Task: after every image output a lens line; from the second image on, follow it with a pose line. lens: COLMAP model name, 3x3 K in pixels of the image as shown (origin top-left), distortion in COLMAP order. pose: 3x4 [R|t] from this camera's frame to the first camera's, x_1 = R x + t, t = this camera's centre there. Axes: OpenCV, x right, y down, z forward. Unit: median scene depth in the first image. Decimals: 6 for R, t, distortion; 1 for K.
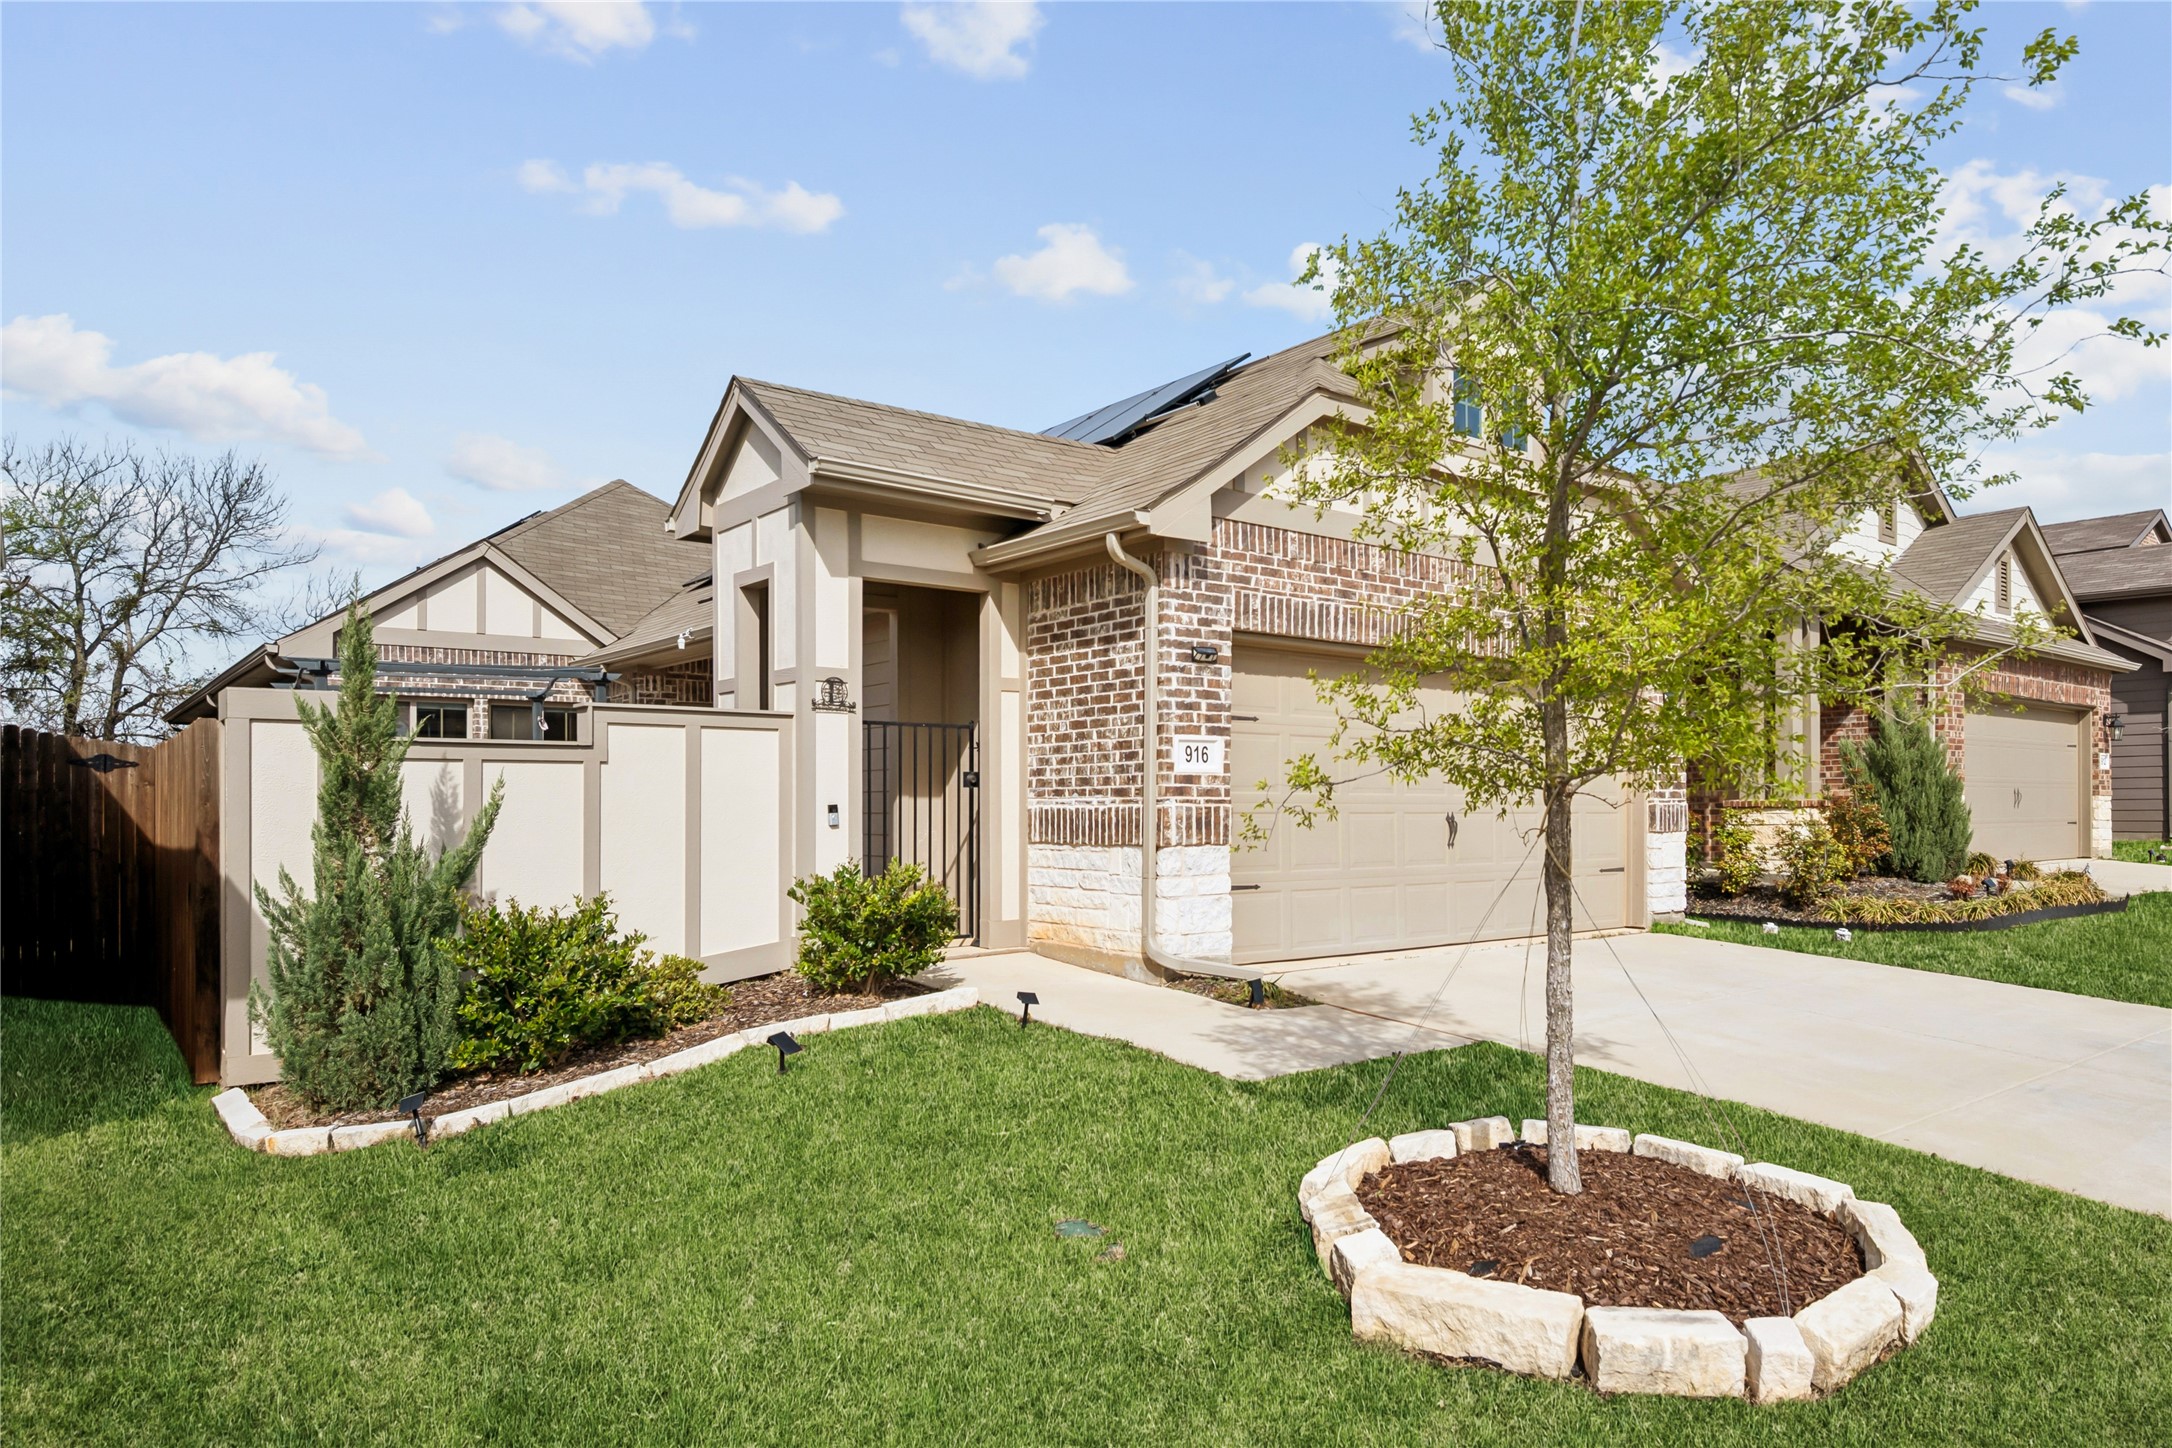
lens RADIAL K [[1243.5, 0, 1096.2], [0, 1243.5, 802.9], [0, 0, 1]] dist [0.051952, 0.000293]
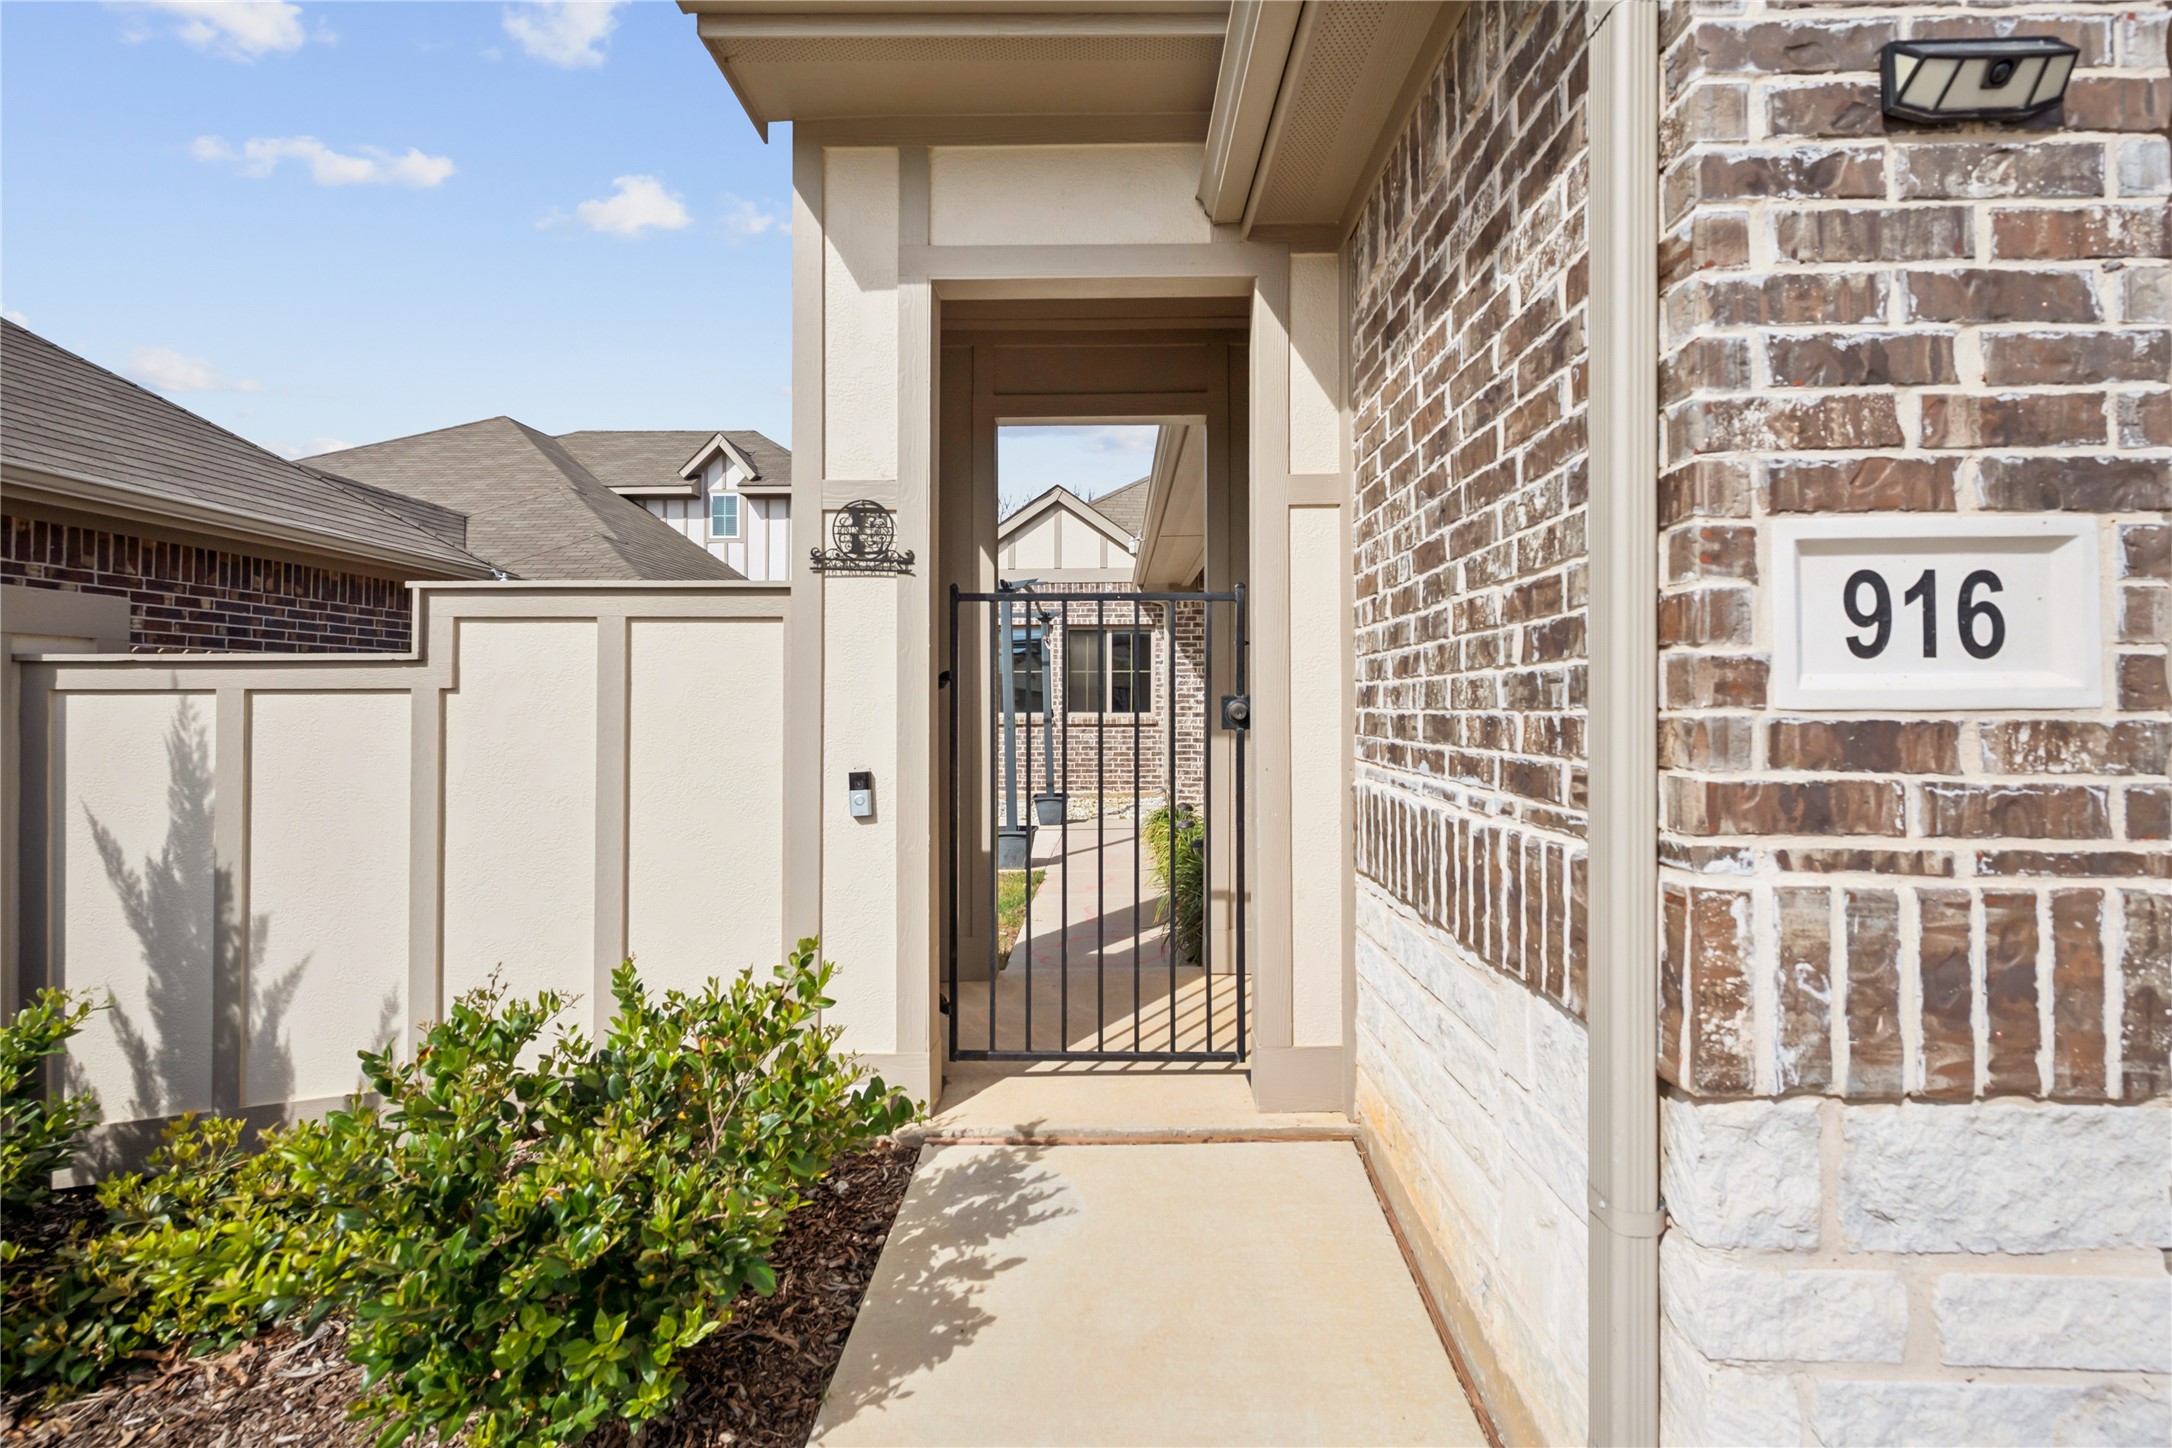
lens RADIAL K [[883.4, 0, 1092.8], [0, 883.4, 692.1], [0, 0, 1]] dist [-0.001071, -0.000124]
pose [[0.787453, -0.007497, -0.616329, 0.063254], [-0.000118, 0.999924, -0.012314, -0.025271], [0.616374, 0.009770, 0.787393, 0.809901]]
